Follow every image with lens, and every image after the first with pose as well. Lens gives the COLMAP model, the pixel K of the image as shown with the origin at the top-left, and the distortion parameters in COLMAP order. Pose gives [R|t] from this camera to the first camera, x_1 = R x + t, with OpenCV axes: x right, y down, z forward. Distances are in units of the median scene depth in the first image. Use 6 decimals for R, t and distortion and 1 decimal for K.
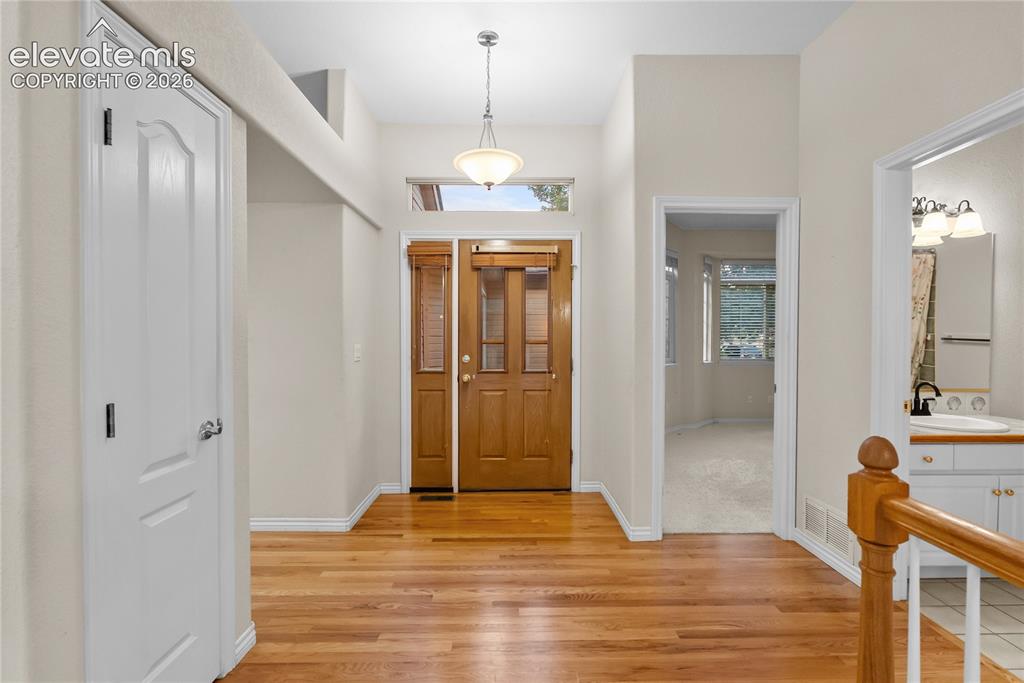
lens RADIAL K [[454.5, 0, 518.1], [0, 454.5, 337.9], [0, 0, 1]] dist [-0.003731, 0.000010]
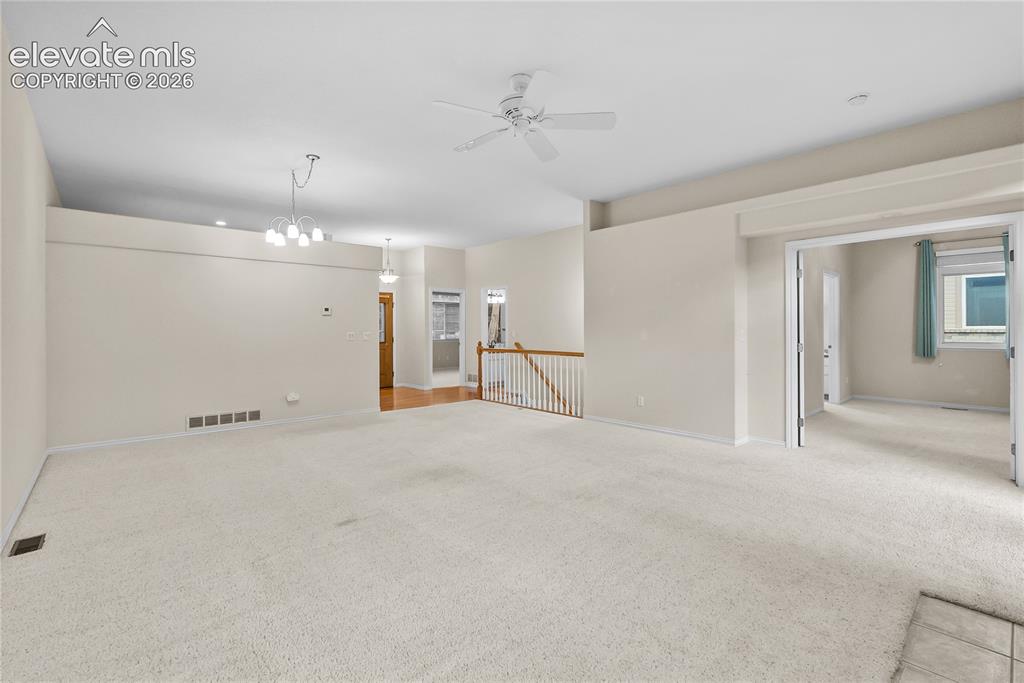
lens RADIAL K [[454.5, 0, 514.5], [0, 454.5, 336.4], [0, 0, 1]] dist [-0.003731, 0.000010]
pose [[0.761577, -0.013583, 0.647932, -1.245509], [0.012835, 0.999900, 0.005875, 0.039838], [-0.647947, 0.003842, 0.761676, -1.745932]]
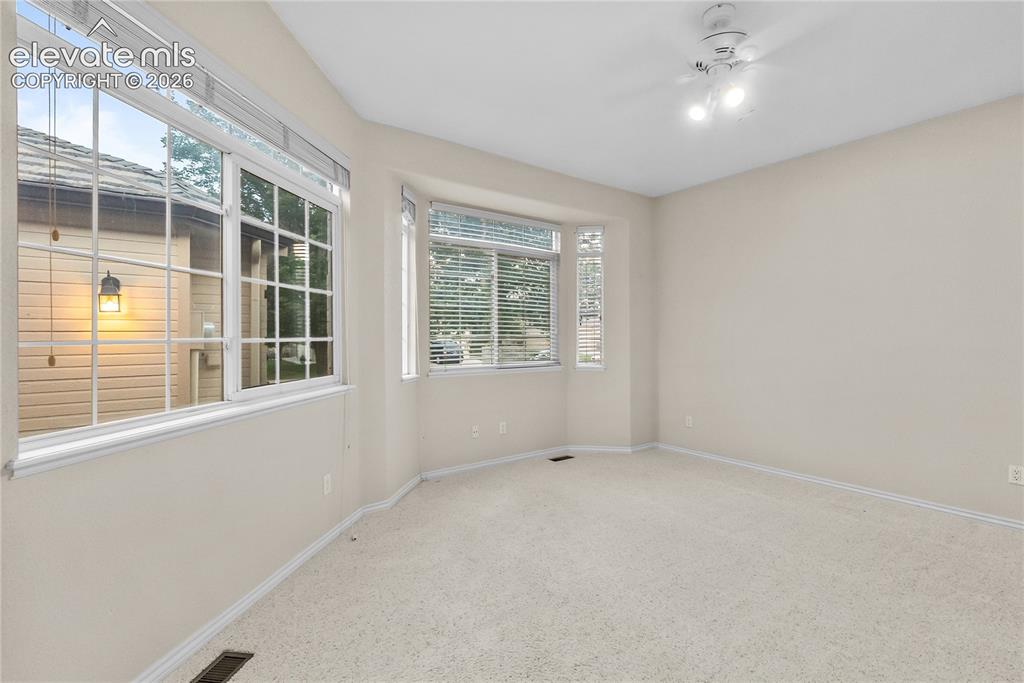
lens RADIAL K [[454.5, 0, 512.4], [0, 454.5, 334.8], [0, 0, 1]] dist [-0.003731, 0.000010]
pose [[0.814220, -0.008108, 0.580499, 0.194293], [0.010891, 0.999940, -0.001309, 0.004386], [-0.580454, 0.007388, 0.814260, 0.468007]]
